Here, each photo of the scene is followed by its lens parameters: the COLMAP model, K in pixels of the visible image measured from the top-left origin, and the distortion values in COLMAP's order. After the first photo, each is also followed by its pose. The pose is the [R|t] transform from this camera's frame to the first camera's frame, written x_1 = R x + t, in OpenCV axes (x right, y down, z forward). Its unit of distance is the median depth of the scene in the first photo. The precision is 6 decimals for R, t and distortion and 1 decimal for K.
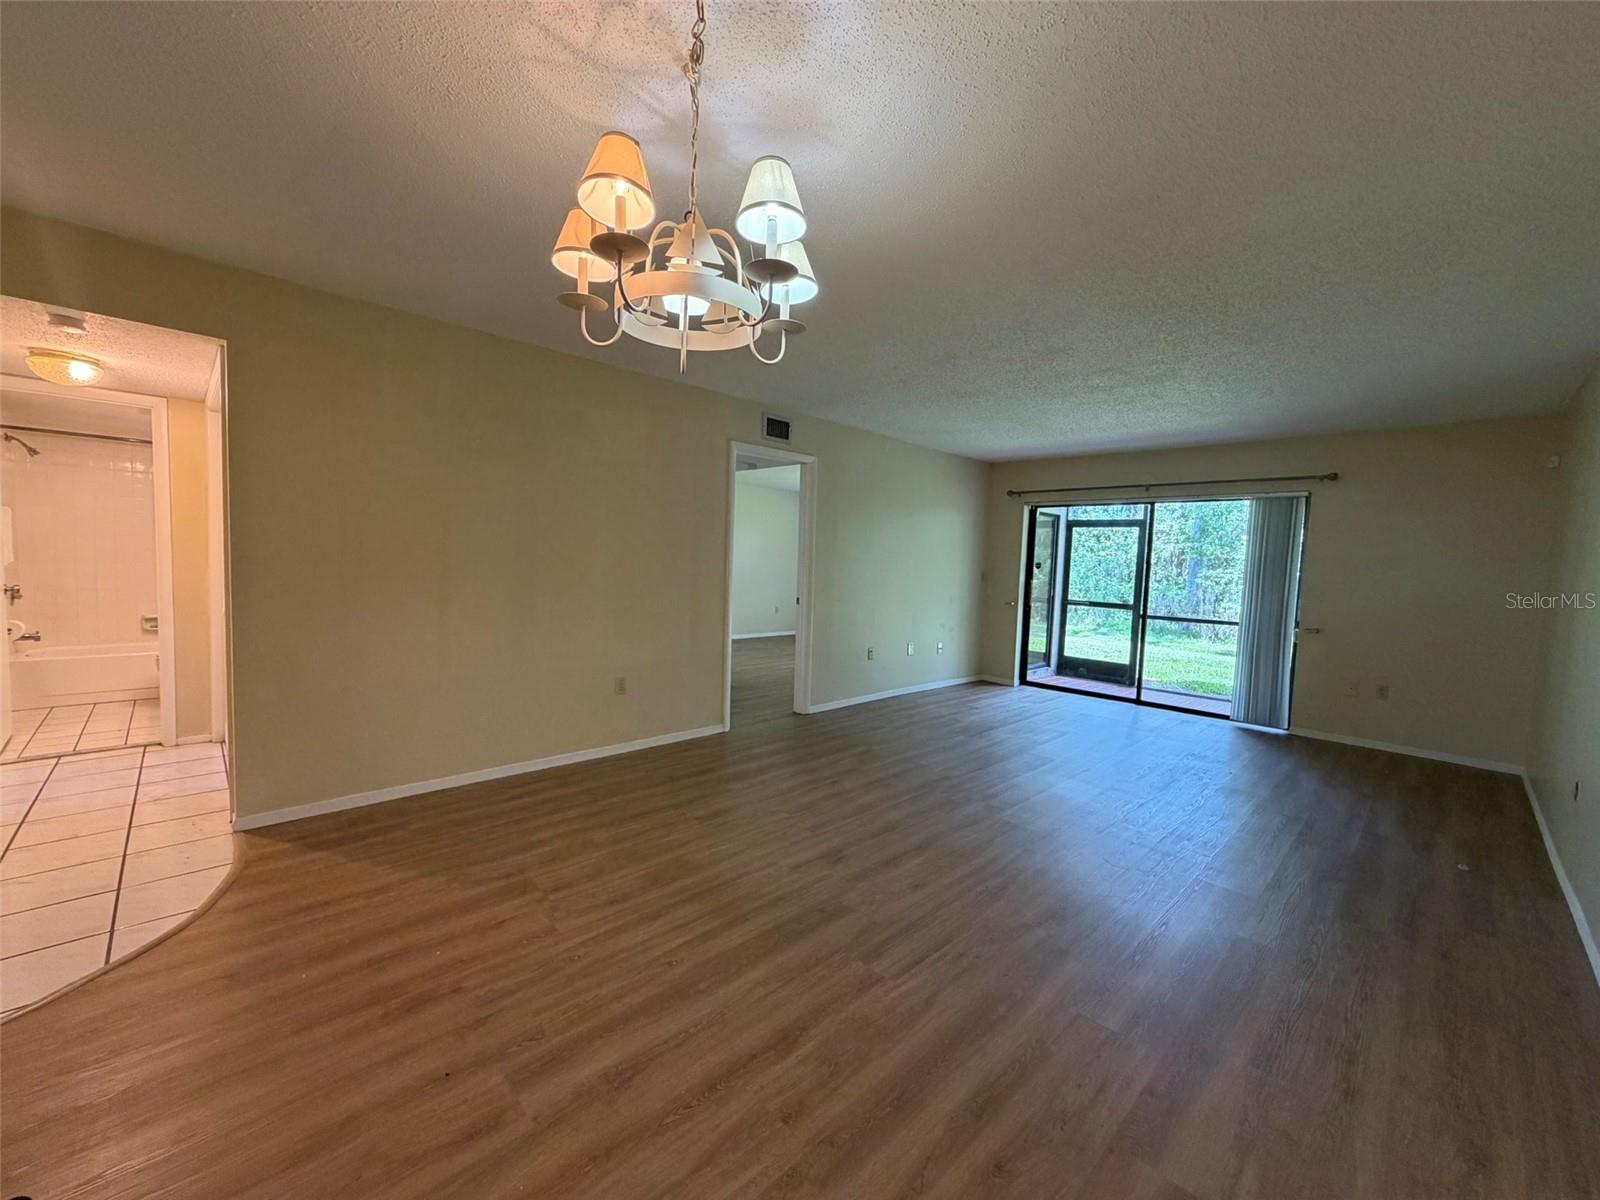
lens RADIAL K [[637.1, 0, 796.8], [0, 637.1, 603.3], [0, 0, 1]] dist [-0.000981, 0.000445]
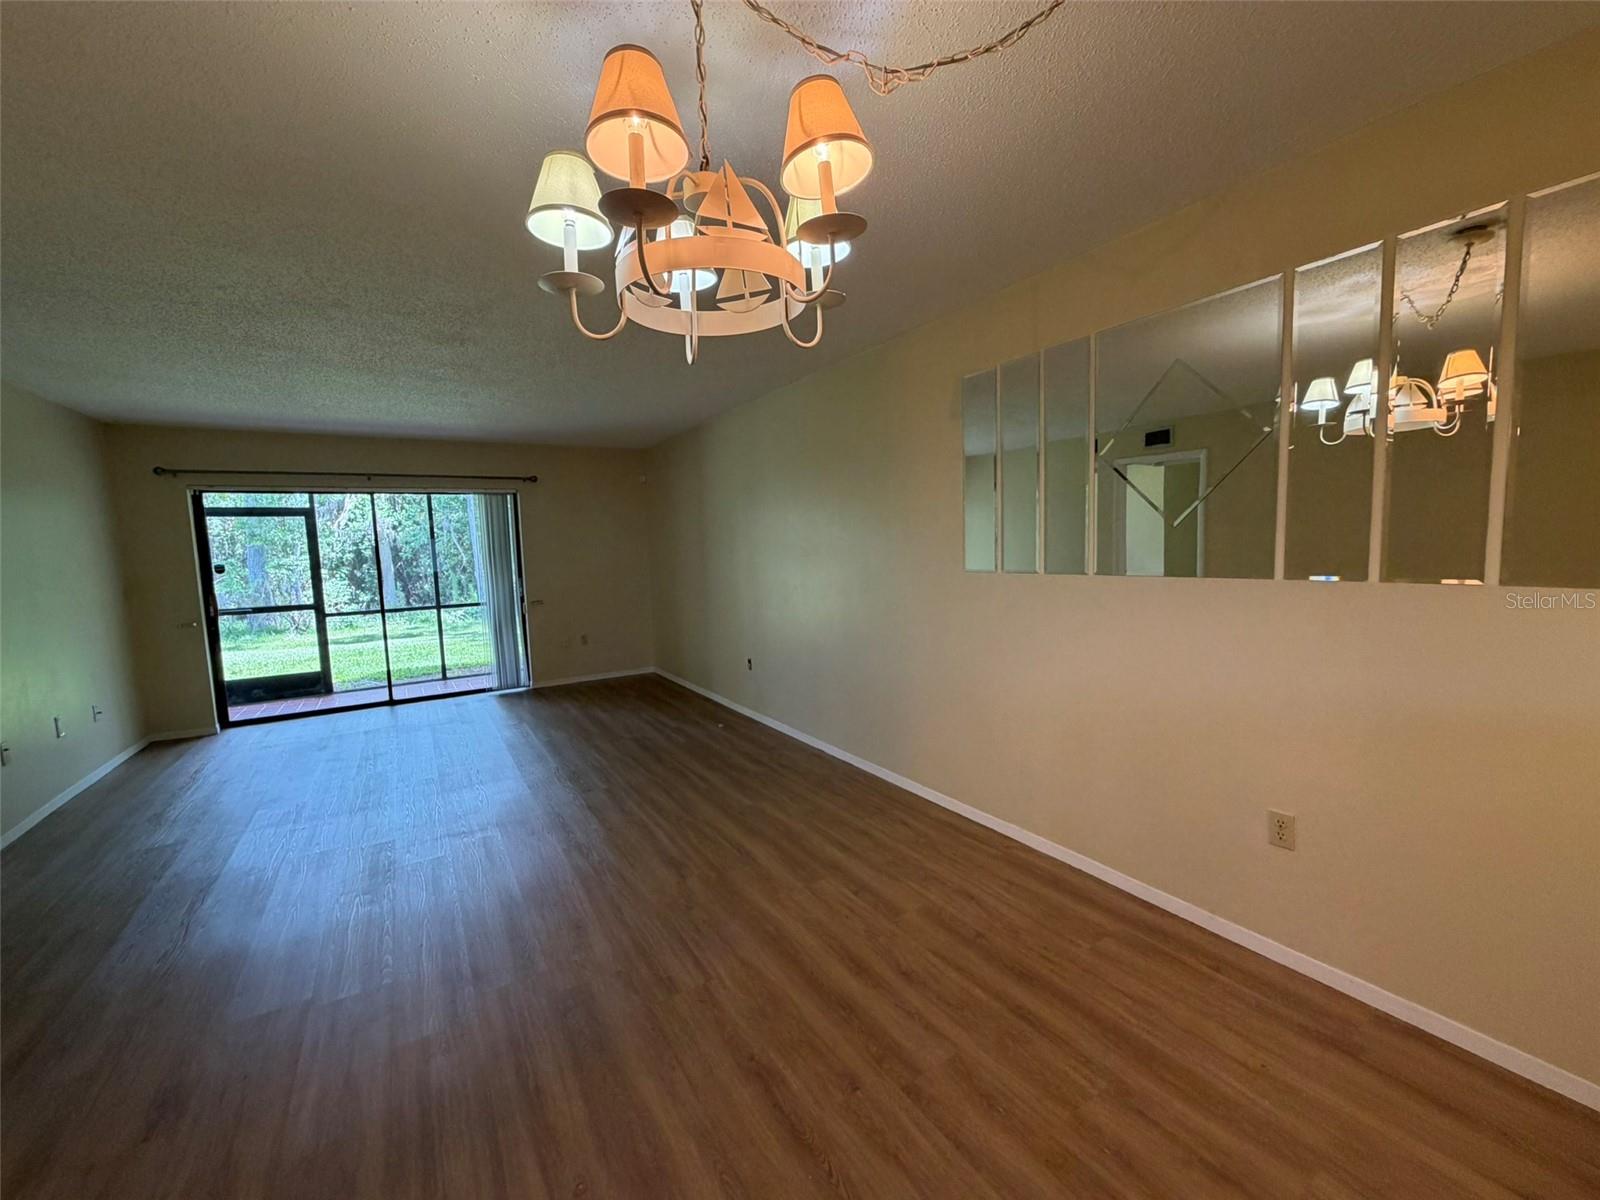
lens RADIAL K [[637.1, 0, 796.8], [0, 637.1, 603.3], [0, 0, 1]] dist [-0.000981, 0.000445]
pose [[0.222522, -0.137462, 0.965188, -0.508793], [0.108071, 0.987387, 0.115708, -0.081842], [-0.968919, 0.078561, 0.234571, 0.395748]]
